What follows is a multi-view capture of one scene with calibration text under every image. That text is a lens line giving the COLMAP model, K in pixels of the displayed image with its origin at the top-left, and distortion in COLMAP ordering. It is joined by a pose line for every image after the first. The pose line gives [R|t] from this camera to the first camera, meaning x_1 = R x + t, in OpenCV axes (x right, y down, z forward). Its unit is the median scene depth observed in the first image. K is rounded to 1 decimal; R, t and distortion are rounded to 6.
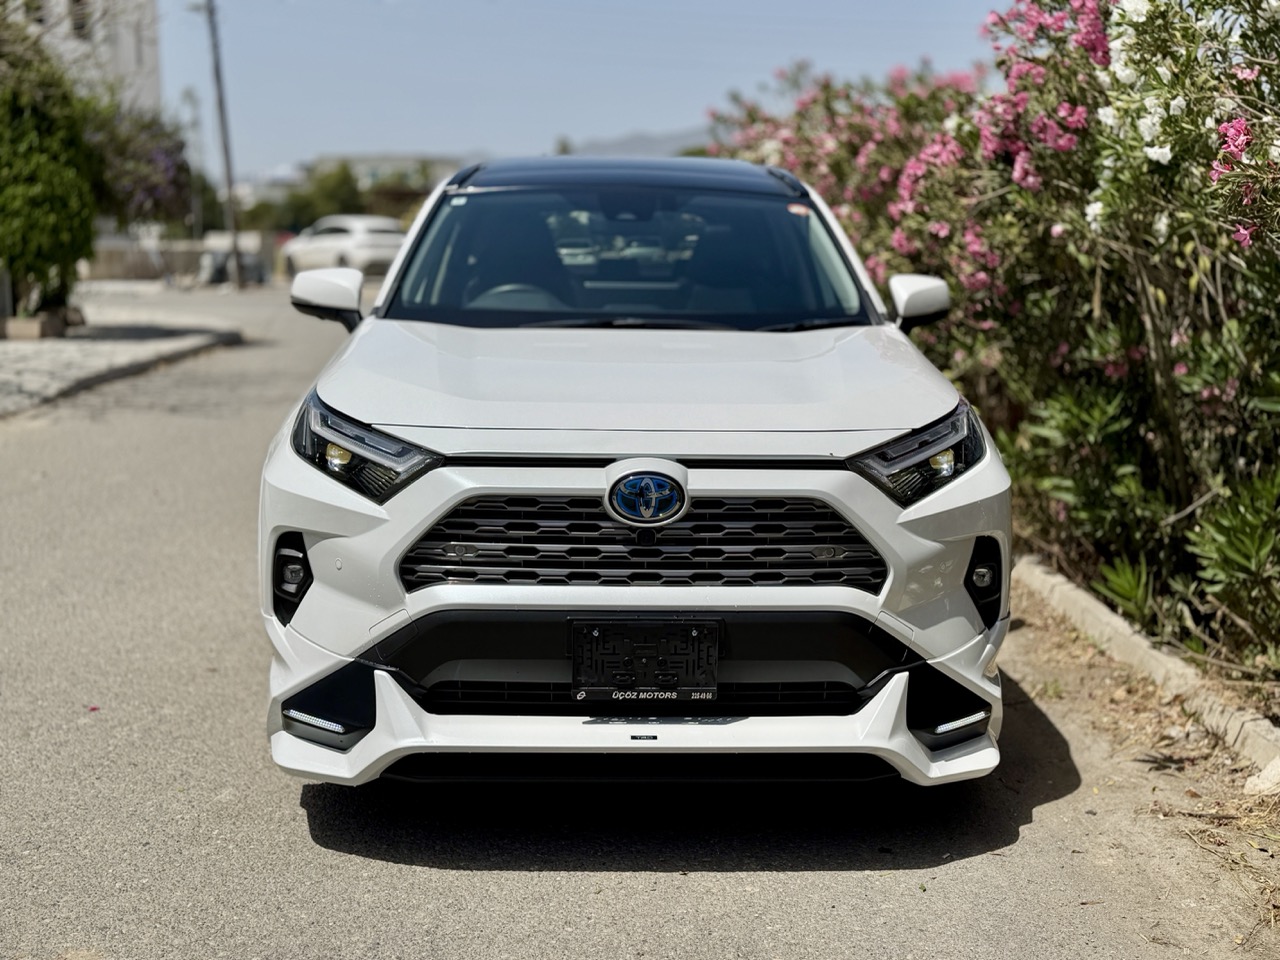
lens RADIAL K [[1539.7, 0, 643.9], [0, 1539.7, 477.2], [0, 0, 1]] dist [-0.002705, 0.000000]
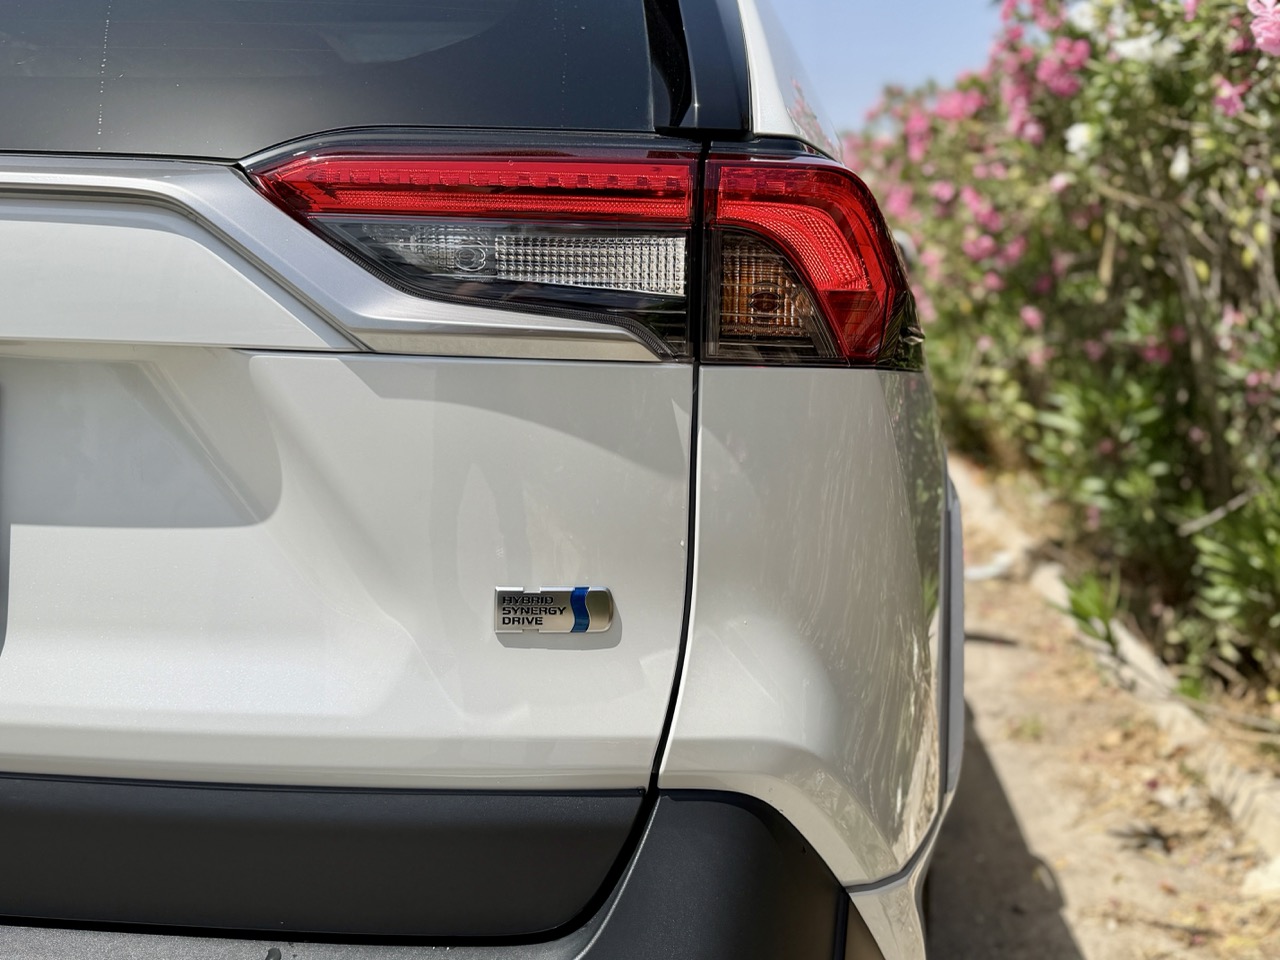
lens RADIAL K [[1300.0, 0, 691.1], [0, 1300.0, 489.3], [0, 0, 1]] dist [0.015699, 0.000000]
pose [[0.993330, 0.029536, -0.111461, 0.133806], [-0.030129, 0.999539, -0.003645, 0.015470], [0.111302, 0.006979, 0.993762, 0.242467]]
